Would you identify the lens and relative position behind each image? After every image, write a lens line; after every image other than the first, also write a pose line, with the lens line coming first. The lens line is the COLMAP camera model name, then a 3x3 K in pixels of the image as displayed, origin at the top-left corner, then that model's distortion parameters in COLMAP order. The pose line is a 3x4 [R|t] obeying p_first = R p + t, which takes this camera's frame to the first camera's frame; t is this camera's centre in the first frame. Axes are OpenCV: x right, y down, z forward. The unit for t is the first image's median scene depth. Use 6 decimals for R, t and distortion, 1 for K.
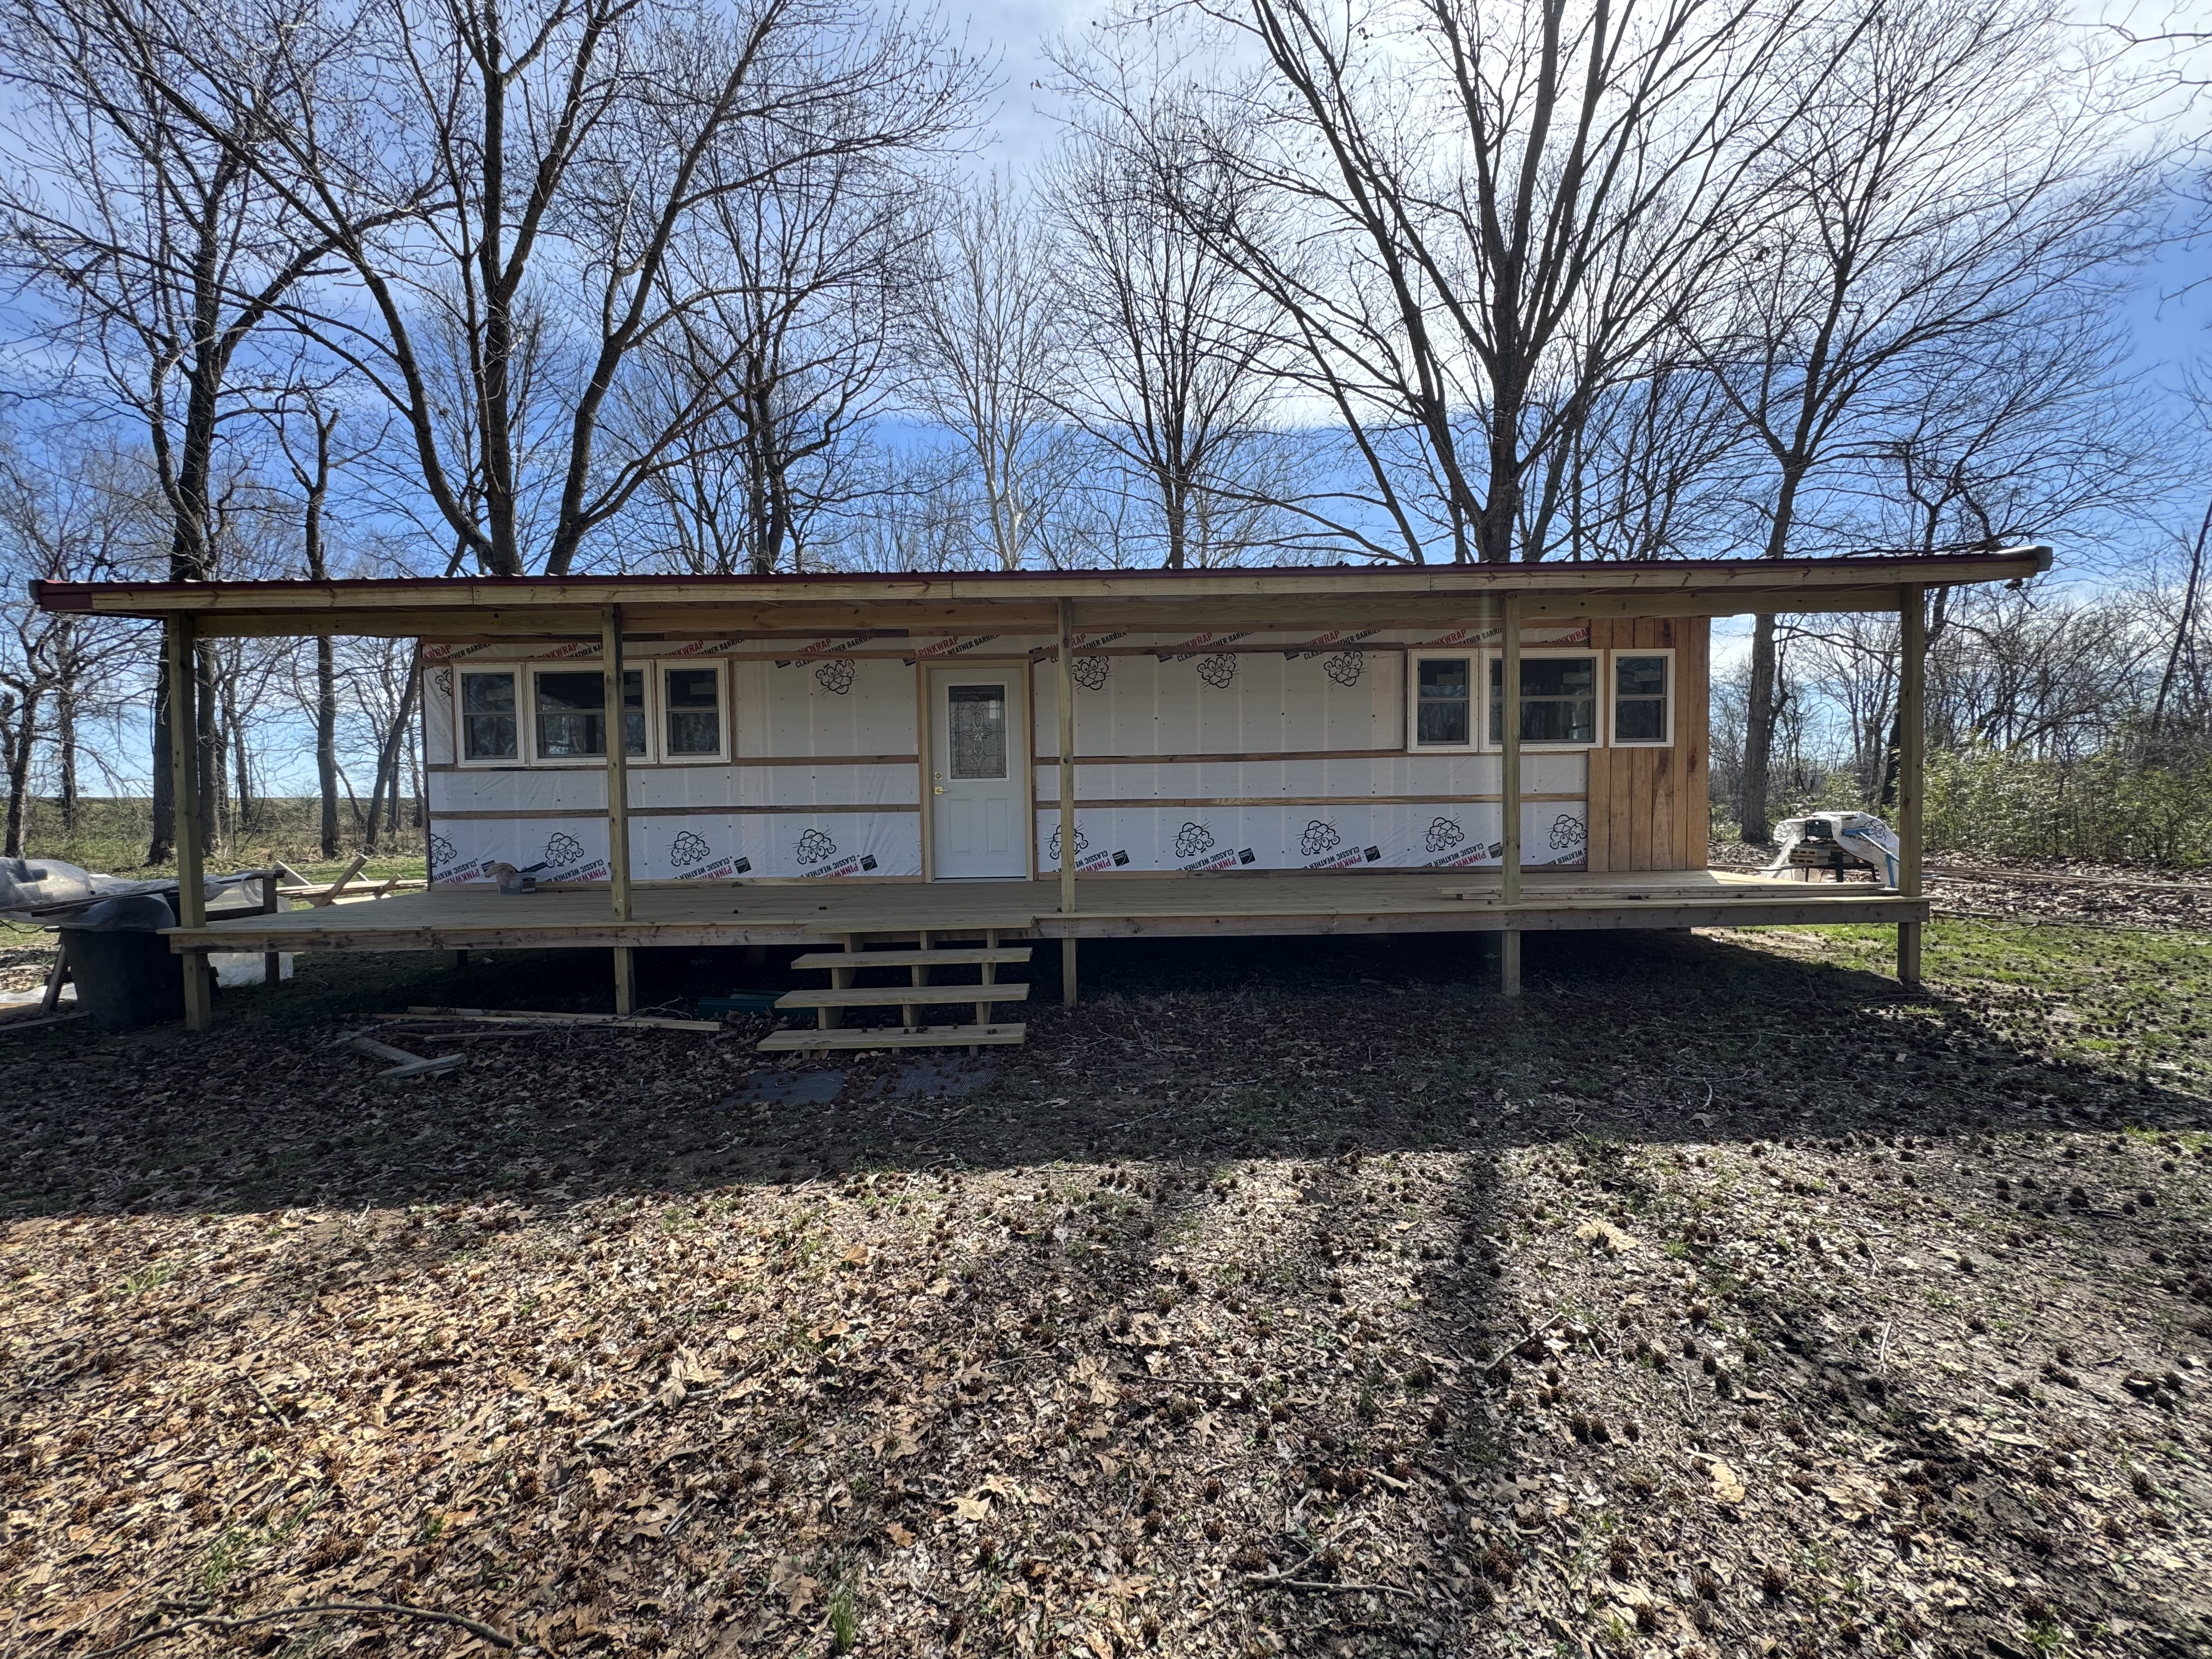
lens RADIAL K [[880.7, 0, 1104.3], [0, 880.7, 827.5], [0, 0, 1]] dist [-0.001990, 0.000418]
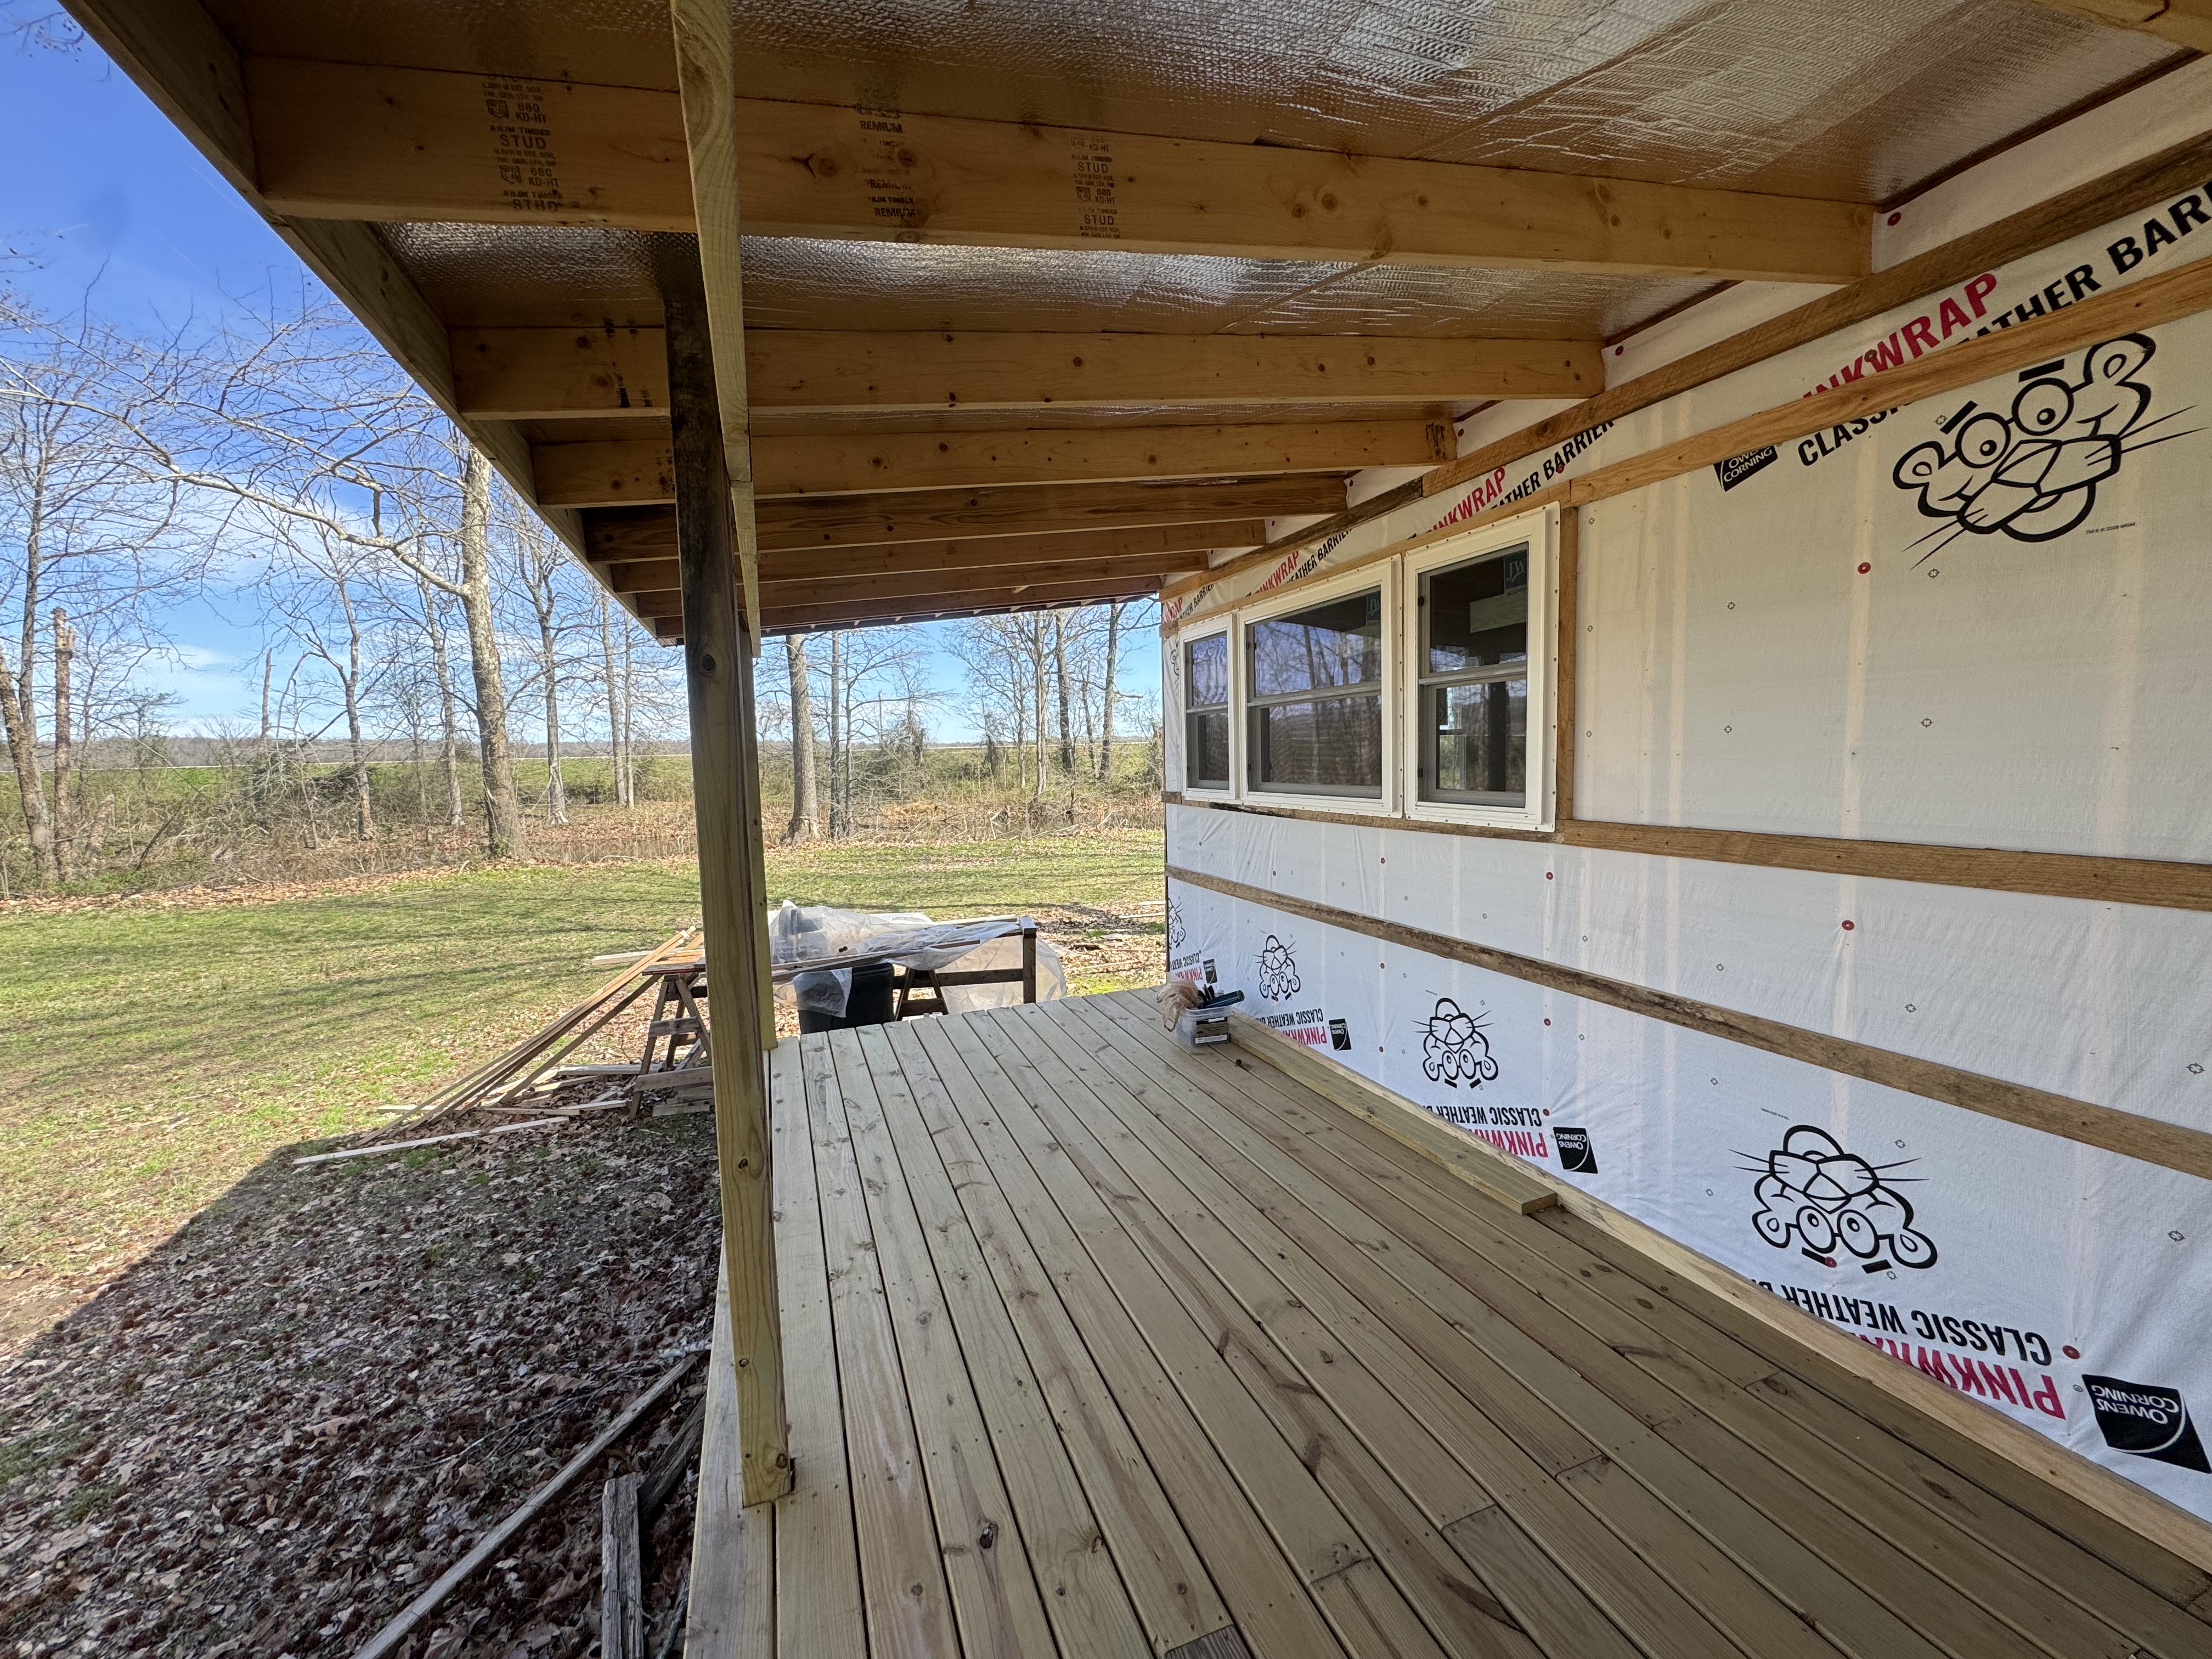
lens RADIAL K [[879.5, 0, 1102.6], [0, 879.5, 828.1], [0, 0, 1]] dist [-0.004345, 0.000837]
pose [[0.347829, 0.087297, -0.933485, -0.181224], [-0.006936, 0.995868, 0.090546, -0.102459], [0.937532, -0.025019, 0.346997, 0.729530]]
